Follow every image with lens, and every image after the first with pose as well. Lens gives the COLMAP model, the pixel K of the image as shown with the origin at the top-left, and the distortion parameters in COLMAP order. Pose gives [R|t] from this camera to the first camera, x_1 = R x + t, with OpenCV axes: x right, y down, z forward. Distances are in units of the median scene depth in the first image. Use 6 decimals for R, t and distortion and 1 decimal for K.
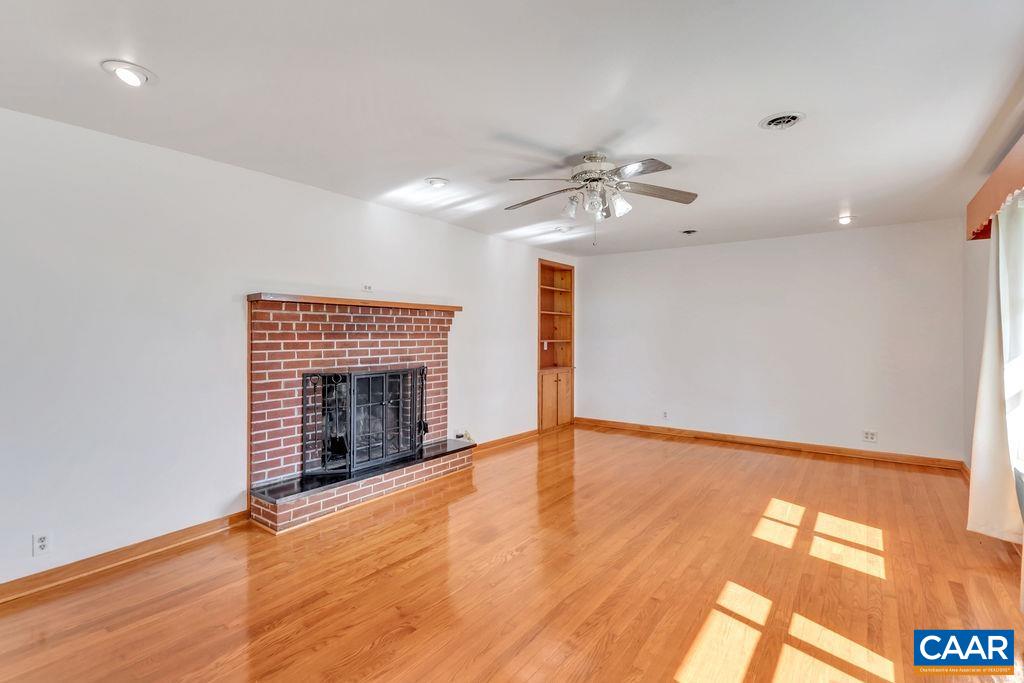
lens RADIAL K [[481.4, 0, 517.8], [0, 481.4, 335.2], [0, 0, 1]] dist [0.005713, -0.000149]
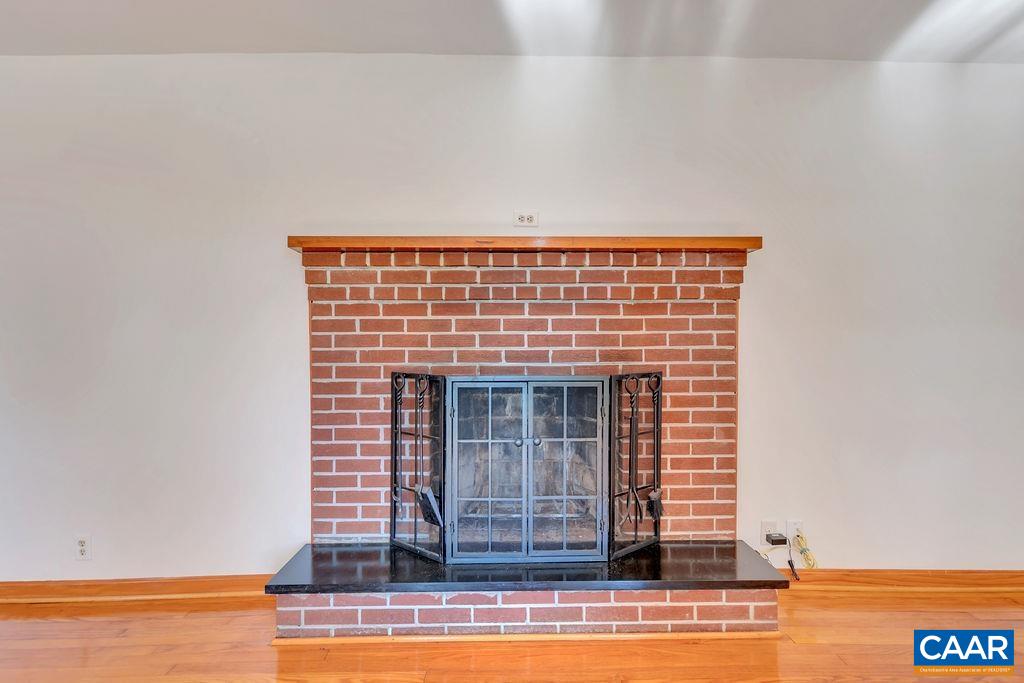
lens RADIAL K [[481.4, 0, 513.3], [0, 481.4, 340.2], [0, 0, 1]] dist [0.005713, -0.000149]
pose [[0.597983, 0.003635, -0.801501, 0.109099], [0.001114, 0.999985, 0.005367, 0.033091], [0.801508, -0.004102, 0.597970, 0.683292]]
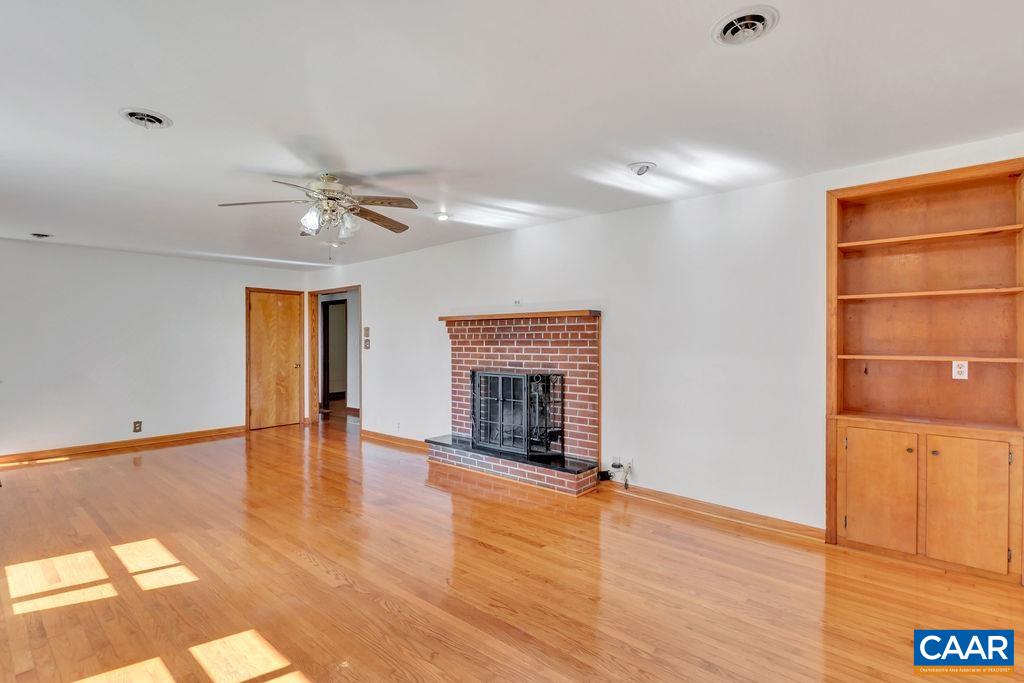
lens RADIAL K [[481.4, 0, 513.8], [0, 481.4, 339.3], [0, 0, 1]] dist [0.005713, -0.000149]
pose [[-0.082868, -0.004054, -0.996552, 0.893622], [-0.002641, 0.999989, -0.003848, -0.003830], [0.996557, 0.002313, -0.082878, 1.112843]]
